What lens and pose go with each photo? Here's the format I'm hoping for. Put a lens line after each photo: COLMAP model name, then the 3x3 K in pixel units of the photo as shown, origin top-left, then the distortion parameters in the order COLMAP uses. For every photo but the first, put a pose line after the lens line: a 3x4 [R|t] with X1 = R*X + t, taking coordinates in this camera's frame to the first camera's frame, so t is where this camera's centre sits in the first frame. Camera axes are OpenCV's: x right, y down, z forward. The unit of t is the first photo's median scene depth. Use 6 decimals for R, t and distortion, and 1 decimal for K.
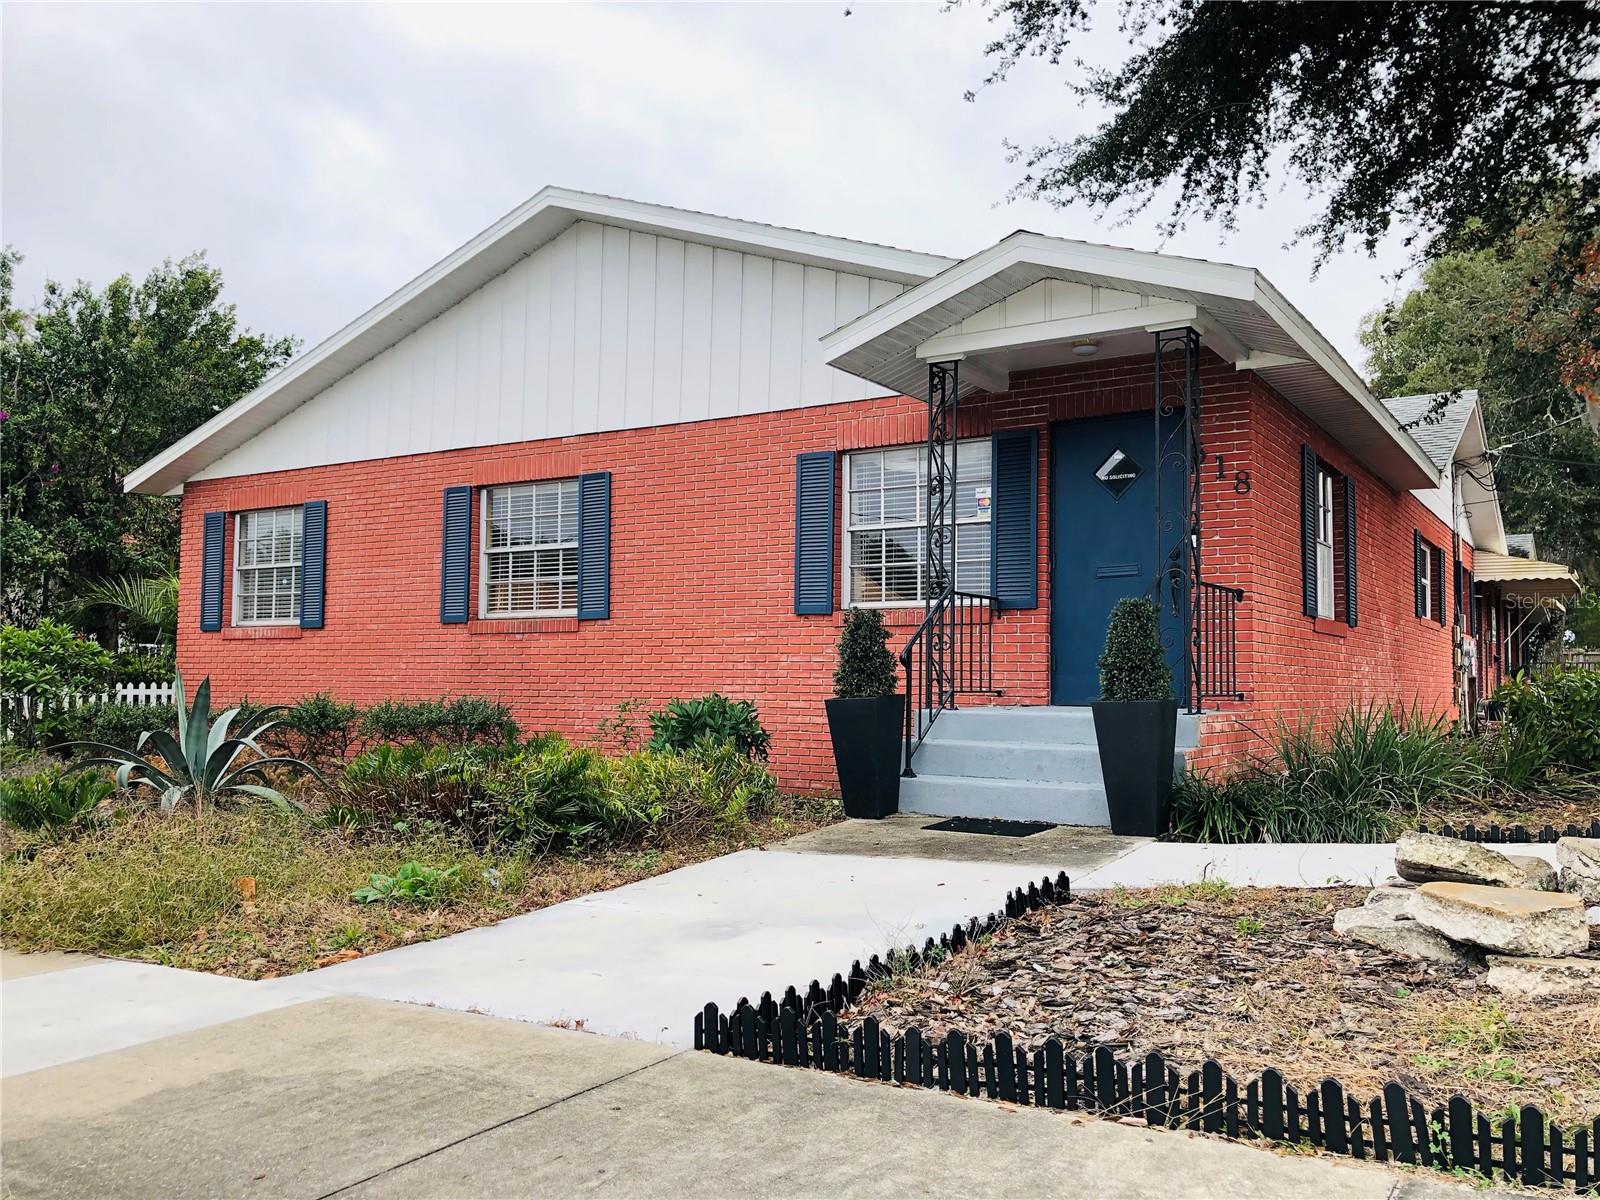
lens RADIAL K [[1303.1, 0, 800.0], [0, 1303.1, 600.0], [0, 0, 1]] dist [0.001344, -0.000061]
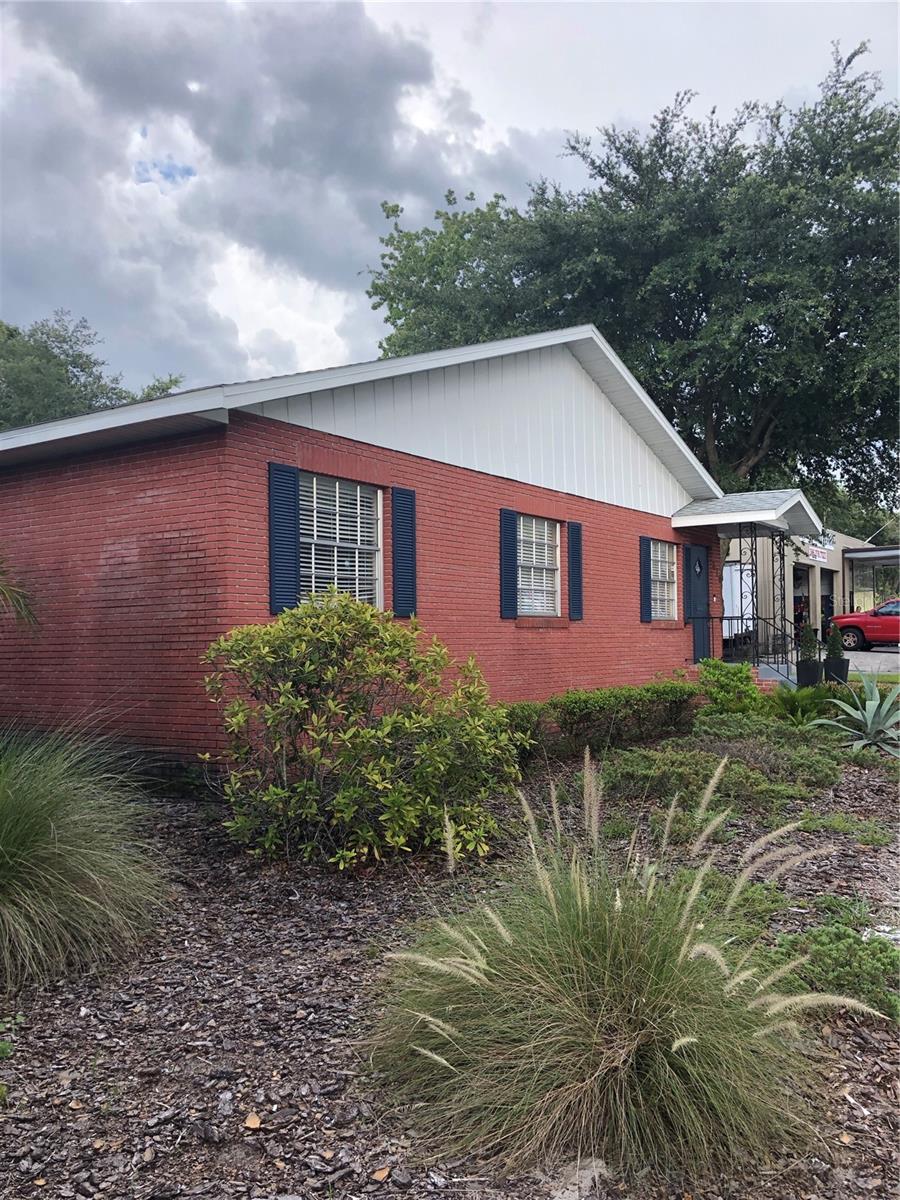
lens RADIAL K [[977.3, 0, 450.0], [0, 977.3, 600.0], [0, 0, 1]] dist [0.001344, -0.000061]
pose [[0.060933, 0.031109, 0.997657, -1.200251], [-0.059864, 0.997829, -0.027458, 0.029357], [-0.996345, -0.058051, 0.062663, 0.992551]]
